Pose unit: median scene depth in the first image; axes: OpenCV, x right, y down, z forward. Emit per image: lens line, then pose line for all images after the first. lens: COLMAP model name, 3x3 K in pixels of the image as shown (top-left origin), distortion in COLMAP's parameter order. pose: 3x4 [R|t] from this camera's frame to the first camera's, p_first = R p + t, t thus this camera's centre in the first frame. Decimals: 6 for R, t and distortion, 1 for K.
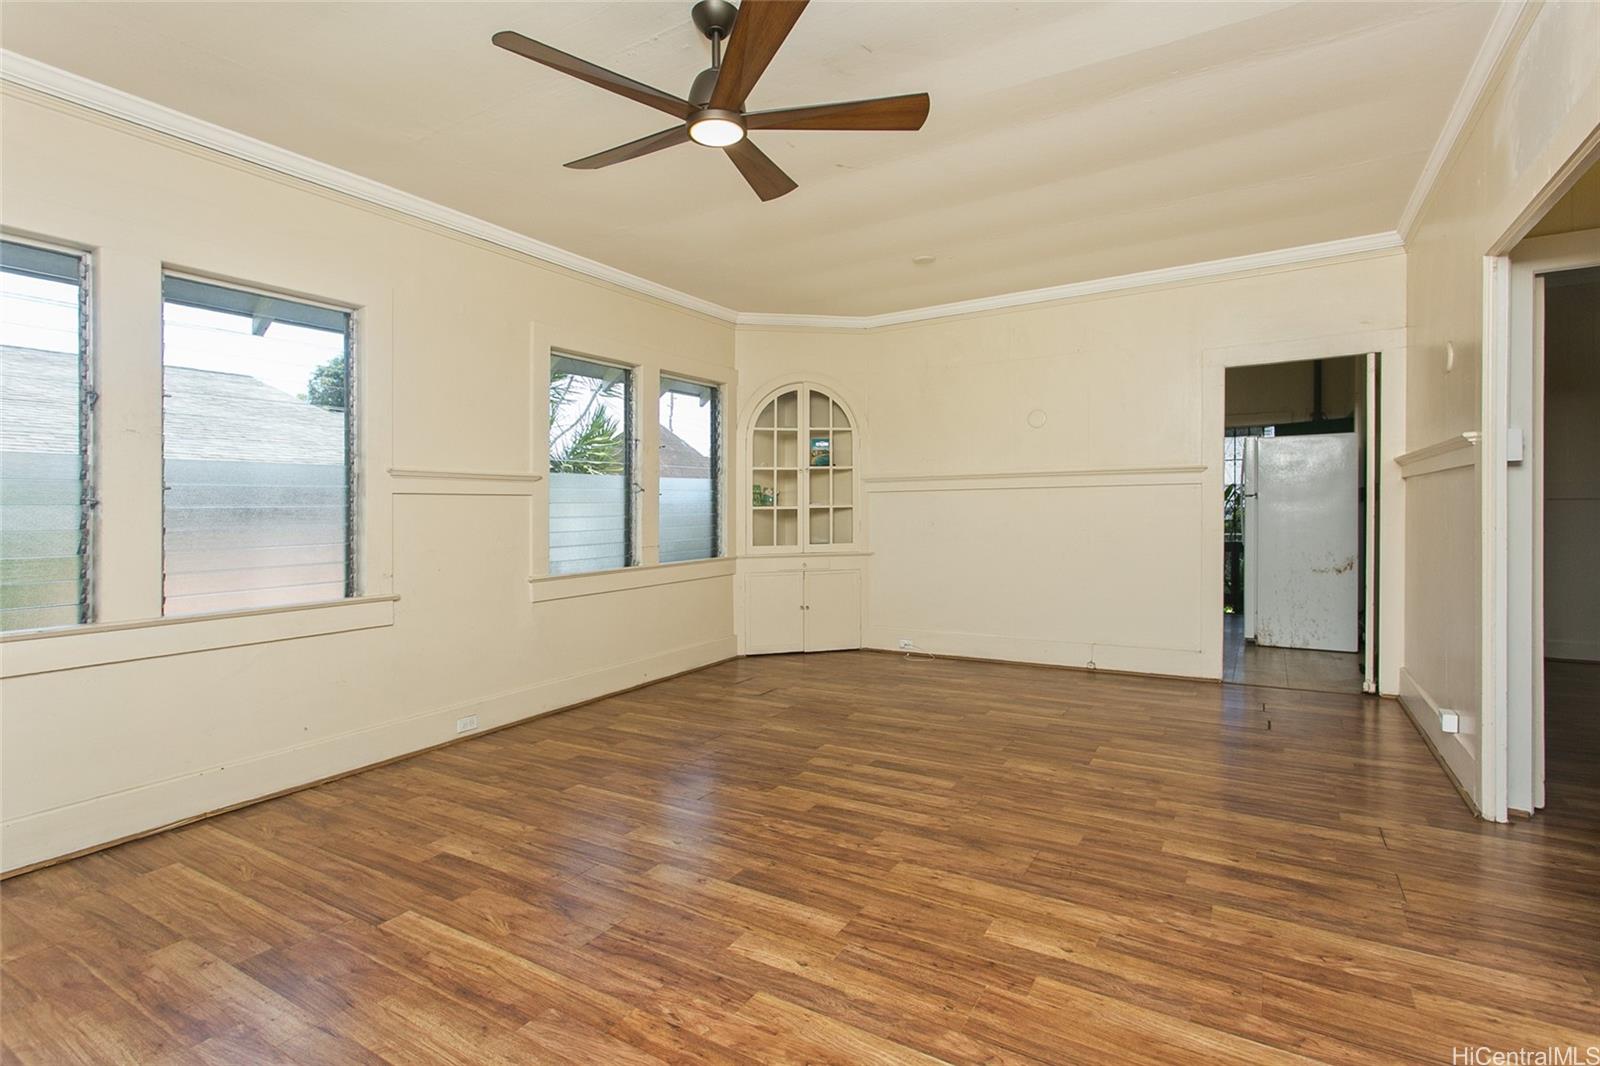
lens RADIAL K [[752.8, 0, 798.3], [0, 752.8, 523.6], [0, 0, 1]] dist [-0.001968, 0.001527]
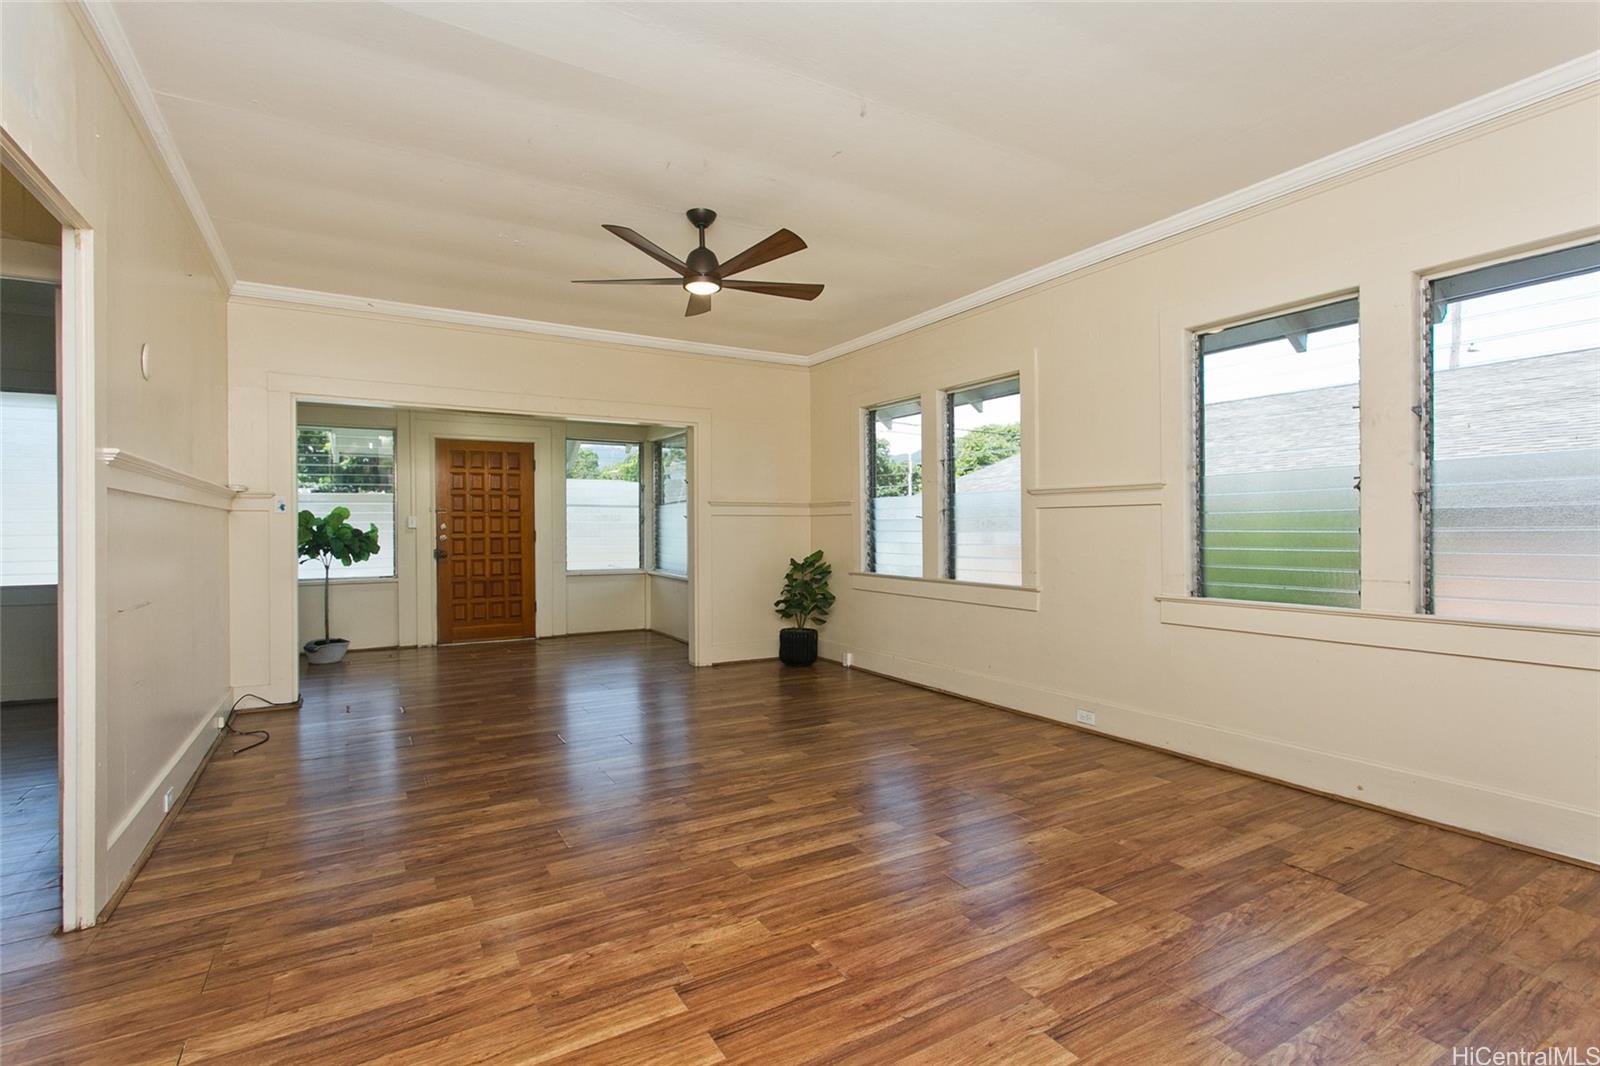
lens RADIAL K [[752.8, 0, 798.3], [0, 752.8, 523.6], [0, 0, 1]] dist [-0.001968, 0.001527]
pose [[-0.467480, 0.012766, -0.883911, 0.986546], [-0.003181, 0.999865, 0.016123, -0.039883], [0.883998, 0.010349, -0.467376, 1.588330]]
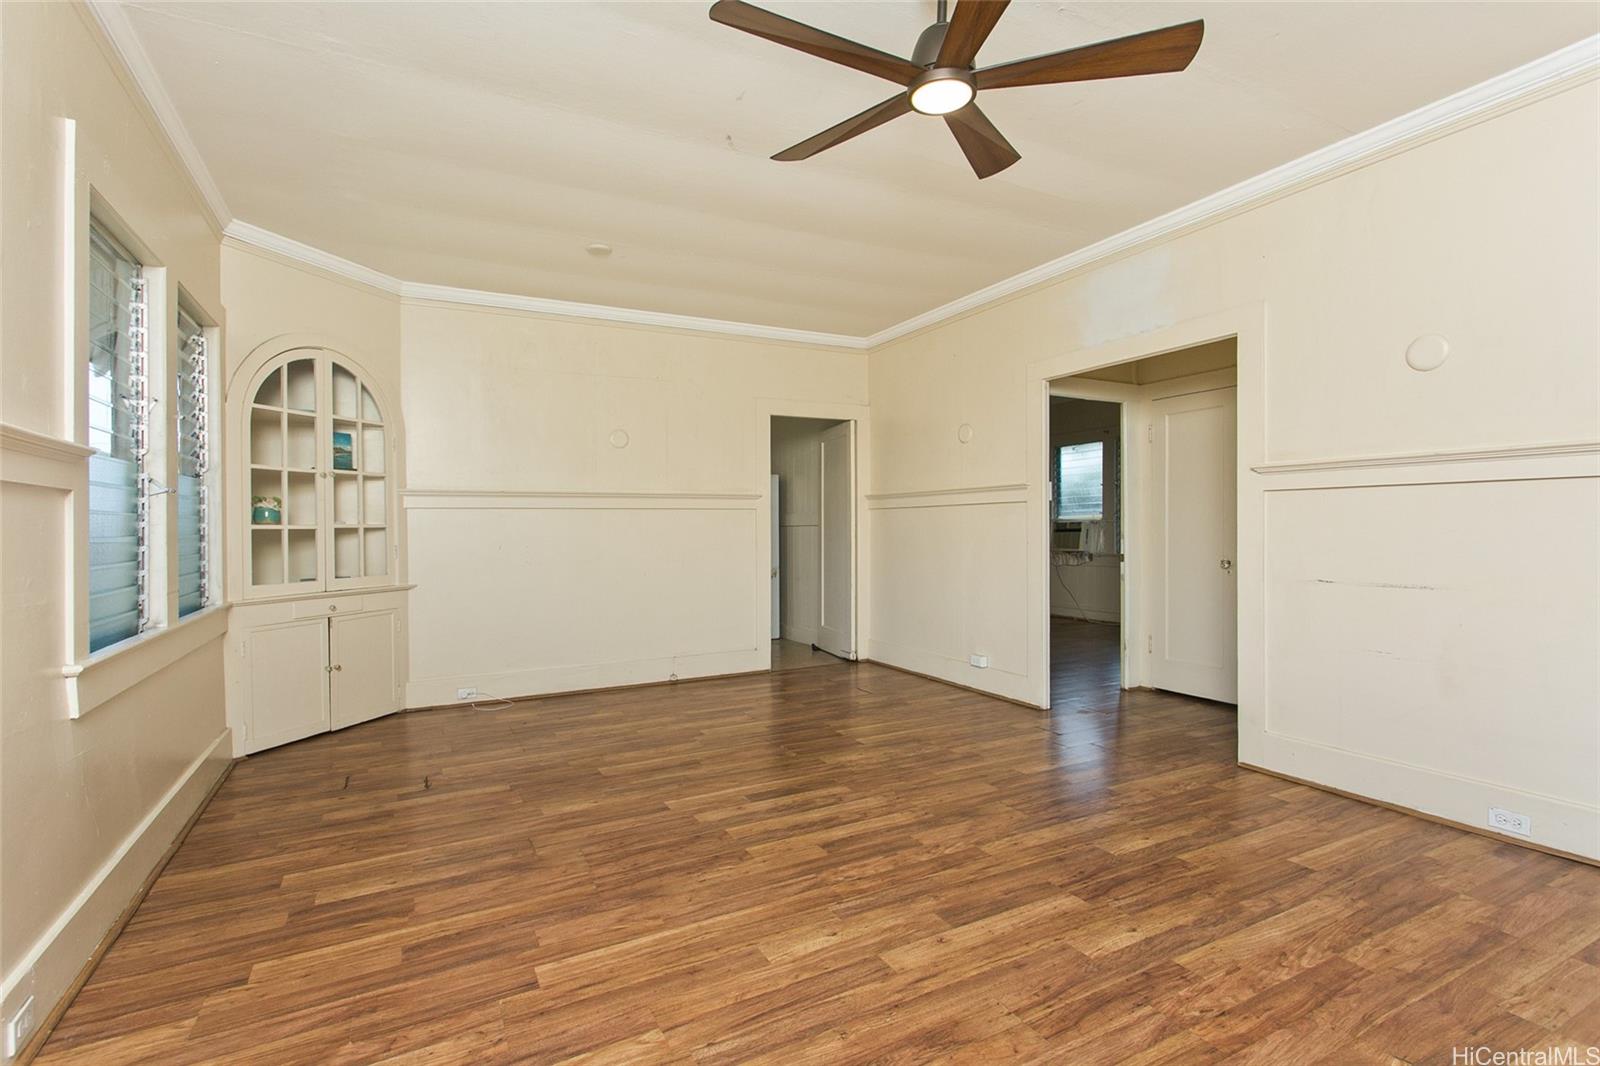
lens RADIAL K [[756.7, 0, 788.8], [0, 756.7, 533.0], [0, 0, 1]] dist [-0.001124, 0.000119]
pose [[0.518879, 0.003928, 0.854839, -0.810312], [0.019602, 0.999672, -0.016492, 0.010850], [-0.854623, 0.025314, 0.518632, 0.570623]]
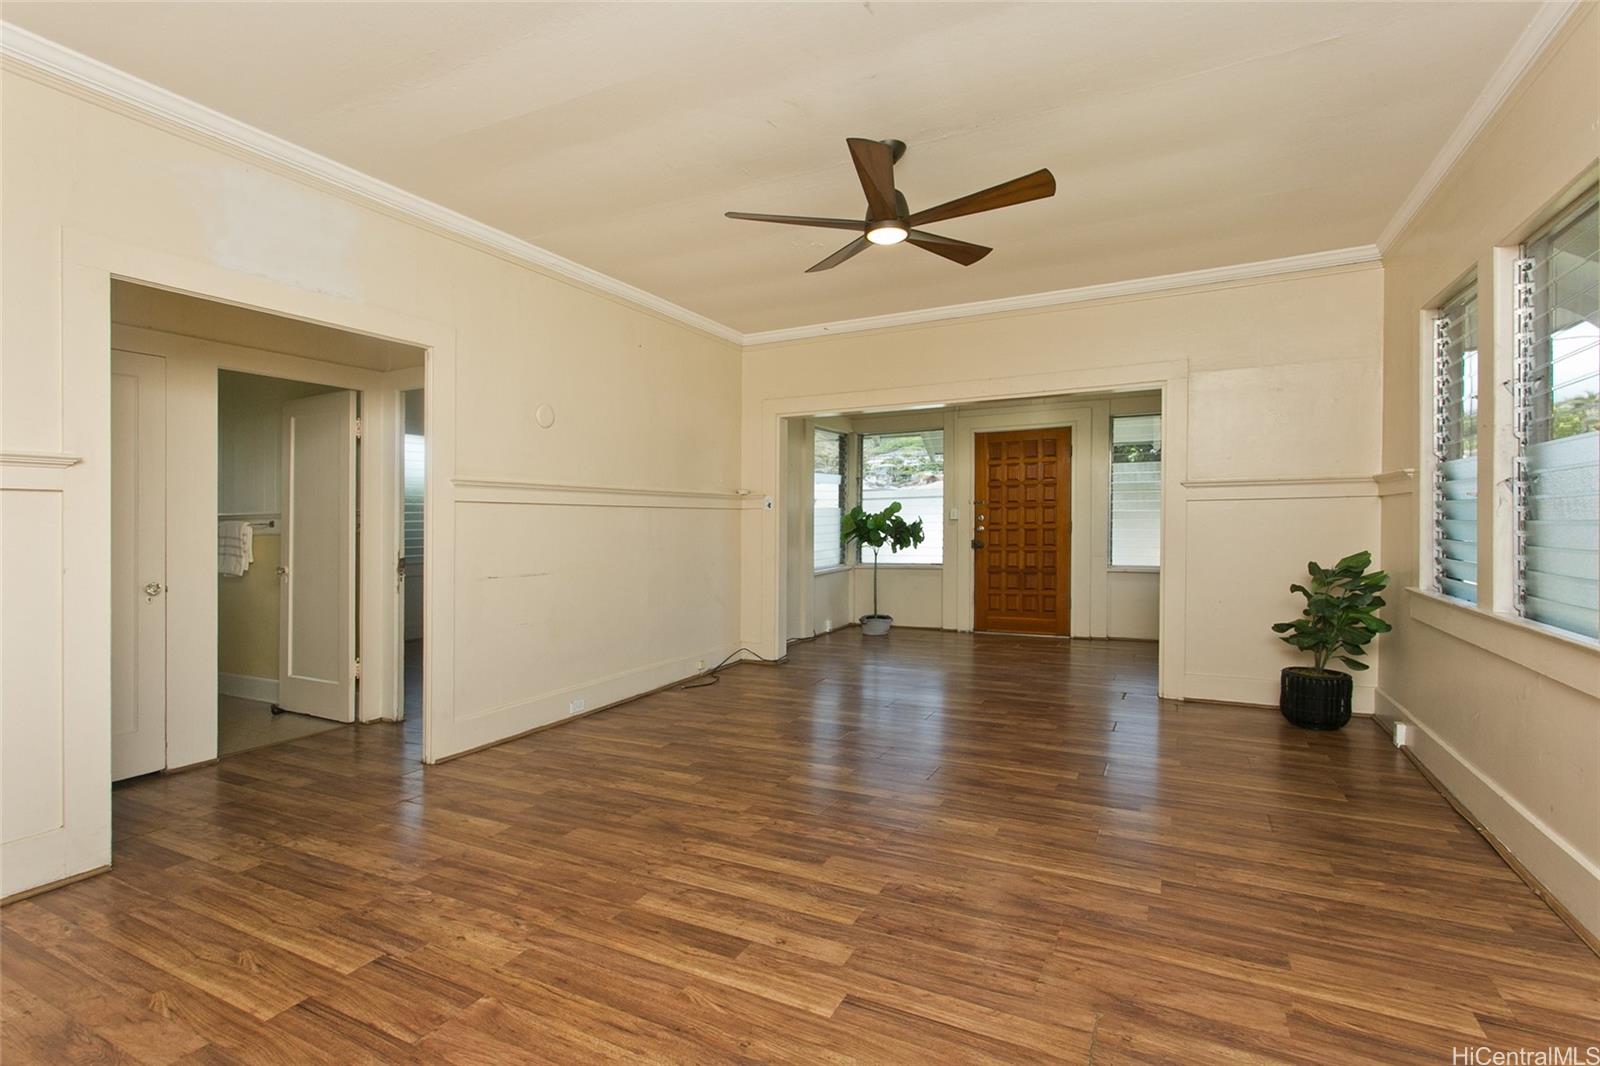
lens RADIAL K [[752.8, 0, 798.3], [0, 752.8, 523.6], [0, 0, 1]] dist [-0.001968, 0.001527]
pose [[-0.996561, 0.029181, -0.077558, 0.109458], [0.027831, 0.999443, 0.018428, -0.030559], [0.078053, 0.016206, -0.996818, 1.920153]]
